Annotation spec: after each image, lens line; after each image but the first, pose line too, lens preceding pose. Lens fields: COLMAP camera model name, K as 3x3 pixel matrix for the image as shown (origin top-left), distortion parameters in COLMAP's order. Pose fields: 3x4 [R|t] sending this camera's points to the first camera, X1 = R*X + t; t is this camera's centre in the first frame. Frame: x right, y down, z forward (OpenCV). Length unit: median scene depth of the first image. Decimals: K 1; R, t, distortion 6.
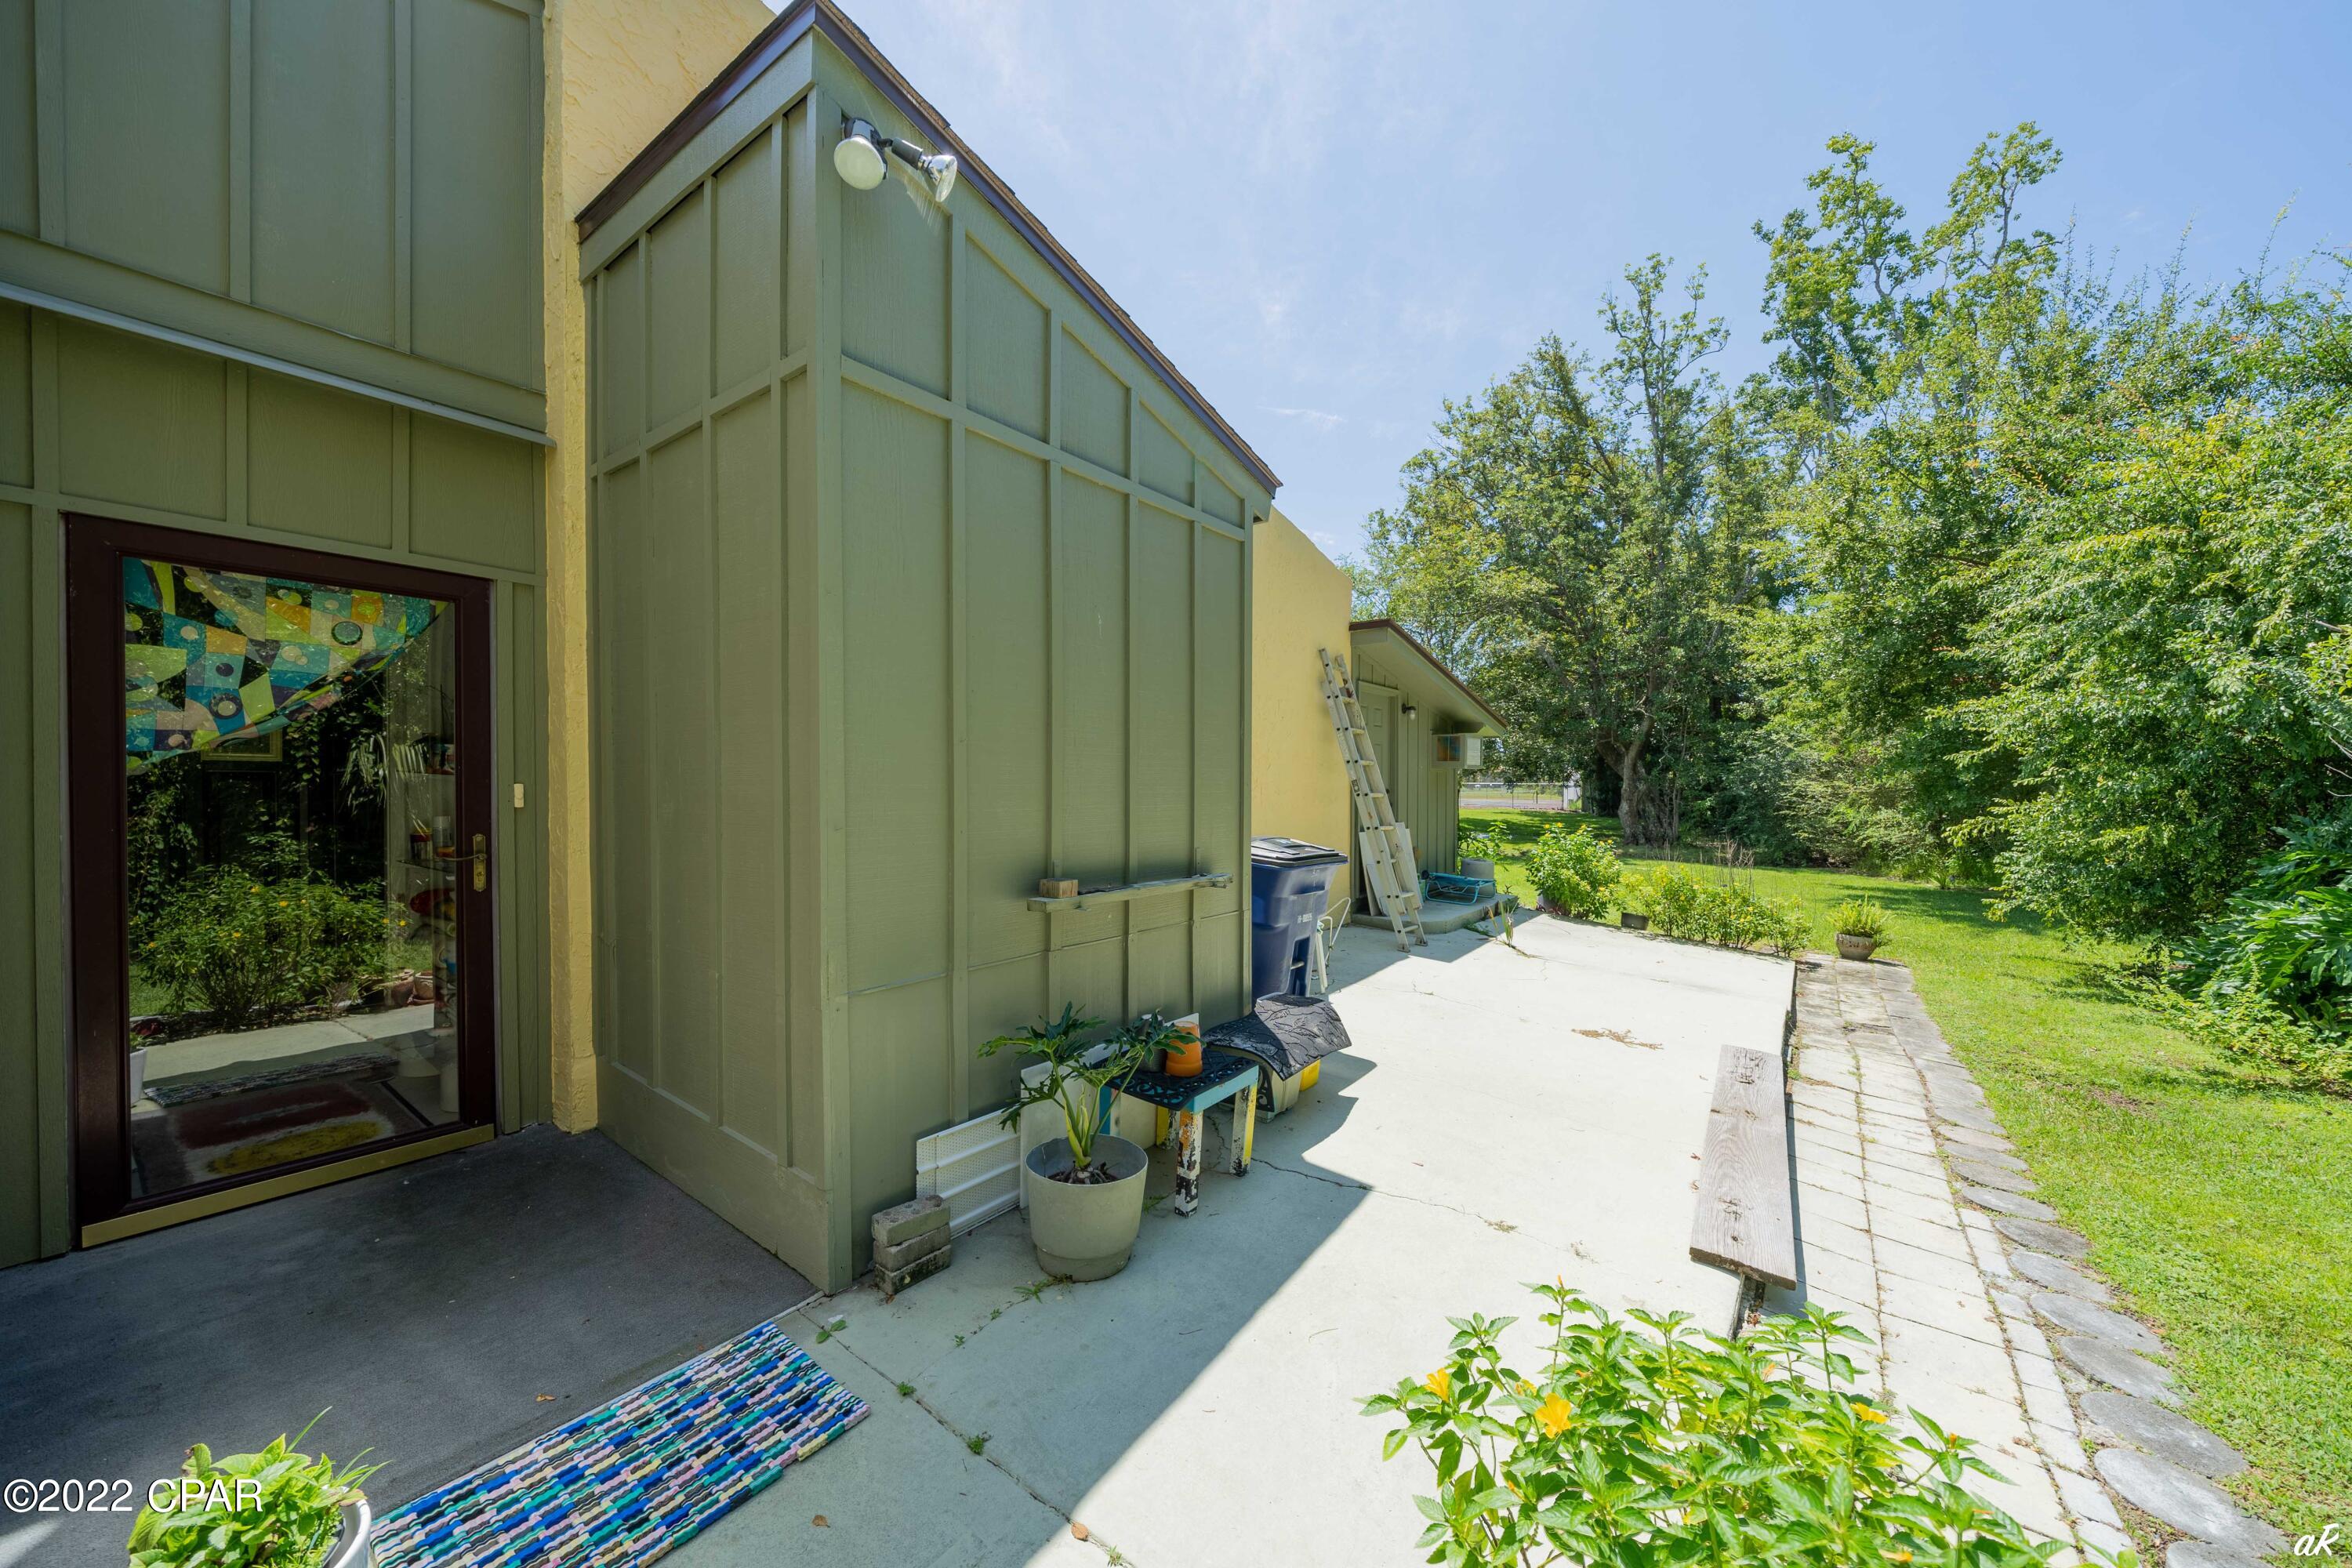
lens RADIAL K [[786.4, 0, 1177.0], [0, 786.4, 801.3], [0, 0, 1]] dist [-0.005311, 0.000060]
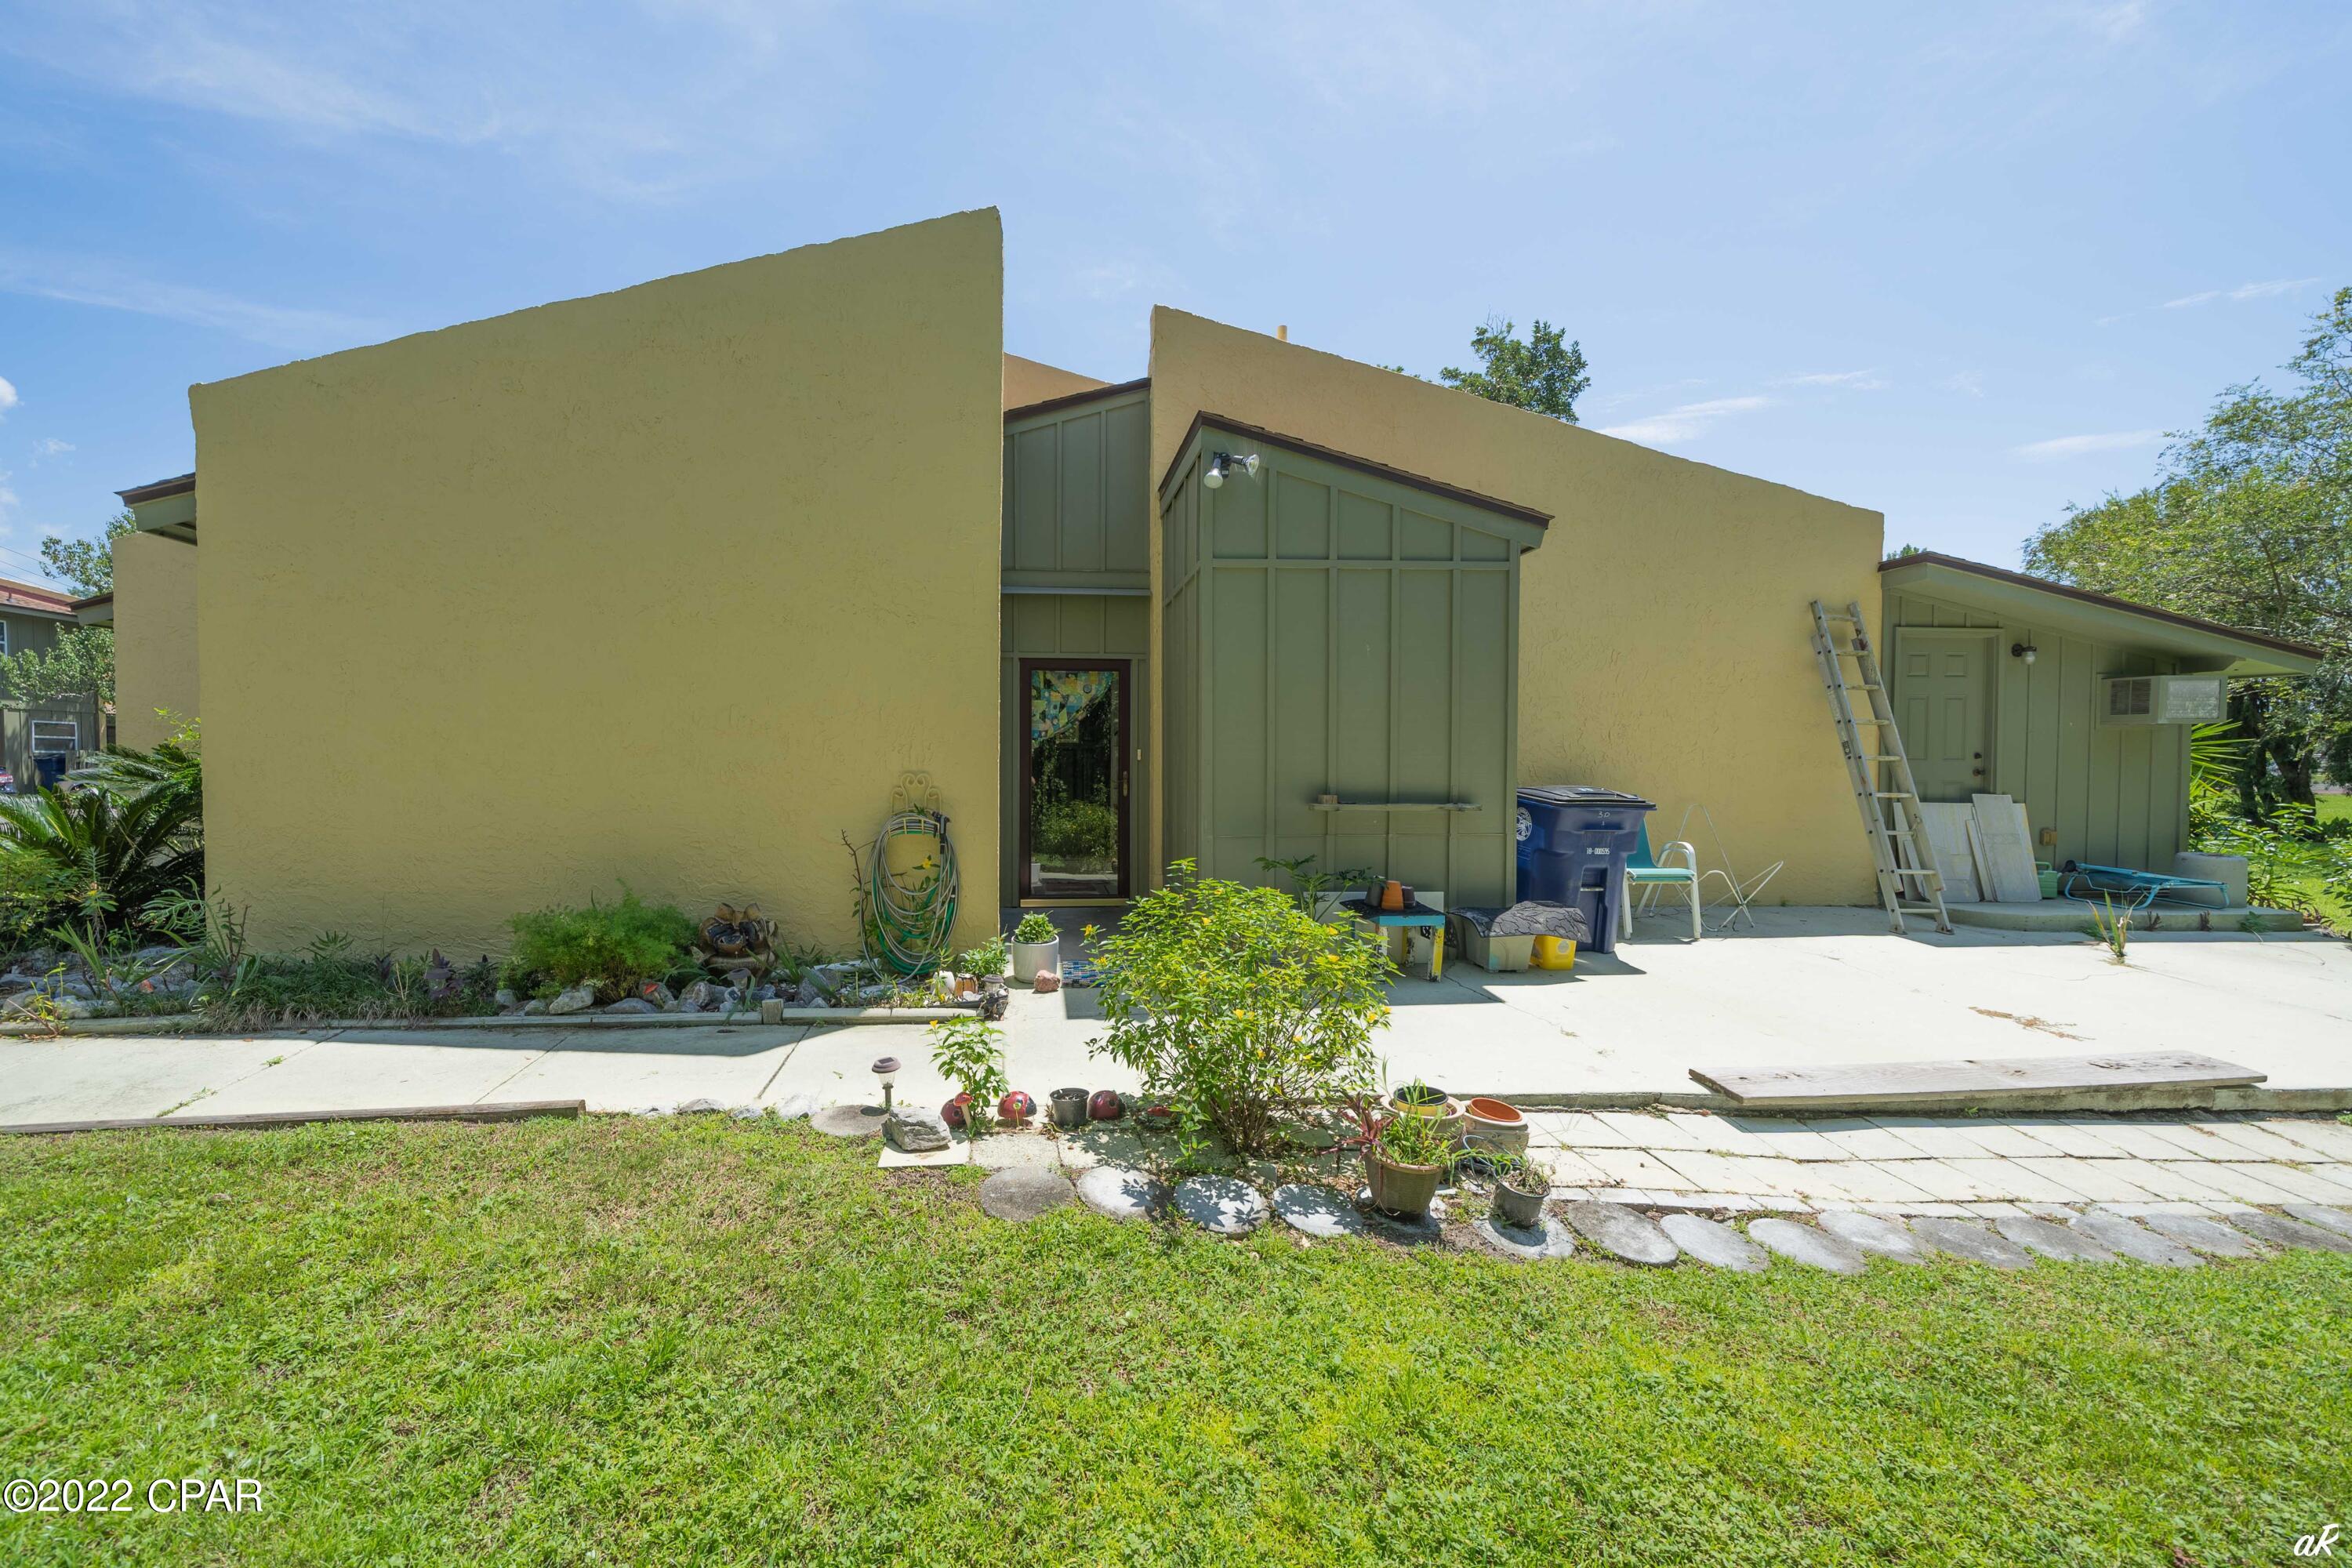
lens RADIAL K [[811.3, 0, 1170.4], [0, 811.3, 792.0], [0, 0, 1]] dist [-0.005782, -0.000100]
pose [[0.697833, 0.021000, -0.715953, 0.489069], [-0.010438, 0.999762, 0.019152, 0.030683], [0.716185, -0.005892, 0.697886, -0.307114]]
